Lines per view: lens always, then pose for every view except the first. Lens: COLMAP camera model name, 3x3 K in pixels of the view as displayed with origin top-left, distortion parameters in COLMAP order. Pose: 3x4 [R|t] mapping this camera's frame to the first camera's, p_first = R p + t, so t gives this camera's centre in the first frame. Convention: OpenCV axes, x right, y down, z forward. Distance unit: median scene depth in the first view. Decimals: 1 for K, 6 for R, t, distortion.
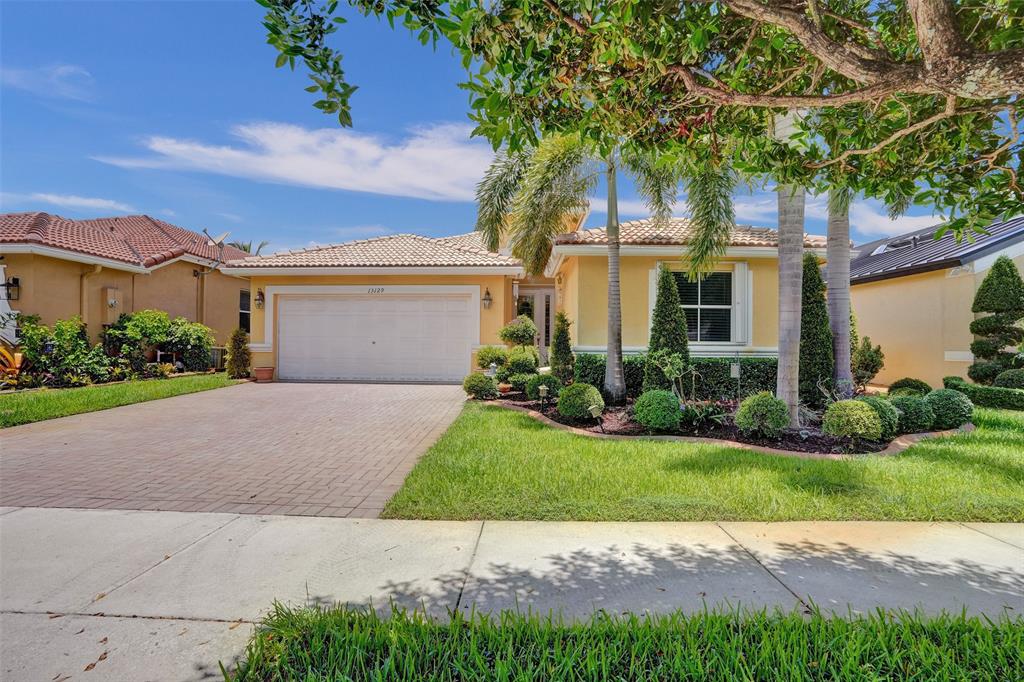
lens RADIAL K [[479.0, 0, 510.7], [0, 479.0, 346.3], [0, 0, 1]] dist [-0.039811, 0.009862]
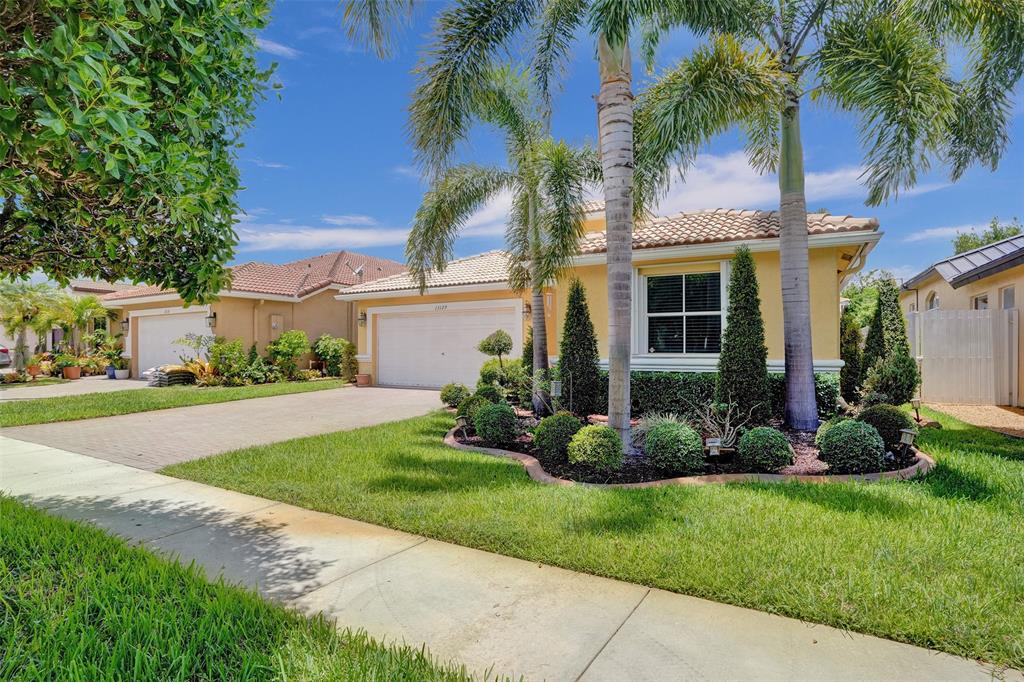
lens RADIAL K [[513.8, 0, 513.6], [0, 513.8, 342.4], [0, 0, 1]] dist [-0.021069, -0.000534]
pose [[0.880864, -0.013185, -0.473186, 0.496527], [0.005505, 0.999830, -0.017612, -0.013886], [0.473338, 0.012909, 0.880786, 0.014380]]
